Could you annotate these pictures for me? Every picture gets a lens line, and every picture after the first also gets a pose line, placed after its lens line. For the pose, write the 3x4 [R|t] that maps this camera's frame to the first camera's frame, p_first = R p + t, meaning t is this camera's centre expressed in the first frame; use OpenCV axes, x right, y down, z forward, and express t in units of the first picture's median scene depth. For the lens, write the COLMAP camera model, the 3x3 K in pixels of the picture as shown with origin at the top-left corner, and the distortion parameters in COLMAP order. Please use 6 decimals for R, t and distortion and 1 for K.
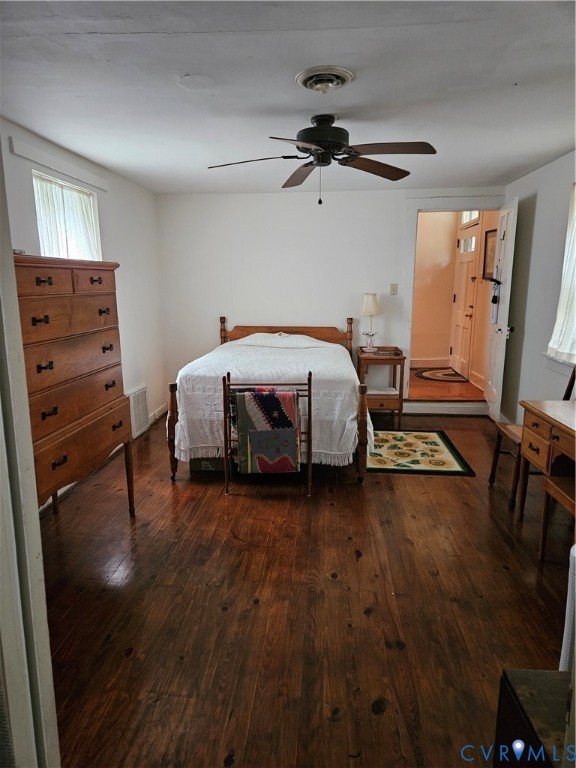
lens RADIAL K [[510.0, 0, 285.1], [0, 510.0, 383.5], [0, 0, 1]] dist [0.041390, -0.003254]
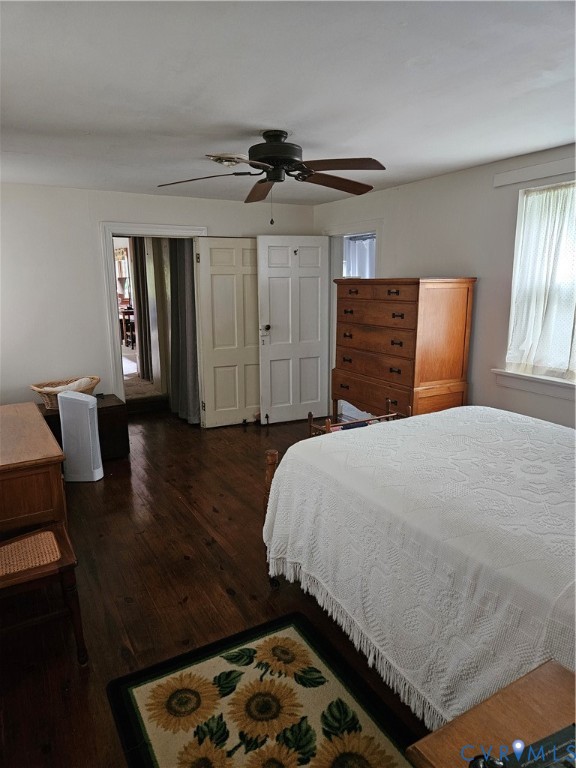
lens RADIAL K [[510.0, 0, 285.1], [0, 510.0, 383.5], [0, 0, 1]] dist [0.041390, -0.003254]
pose [[-0.826978, 0.125702, -0.548002, 0.471914], [-0.098133, 0.927453, 0.360833, -0.313765], [0.553604, 0.352178, -0.754648, 1.393402]]
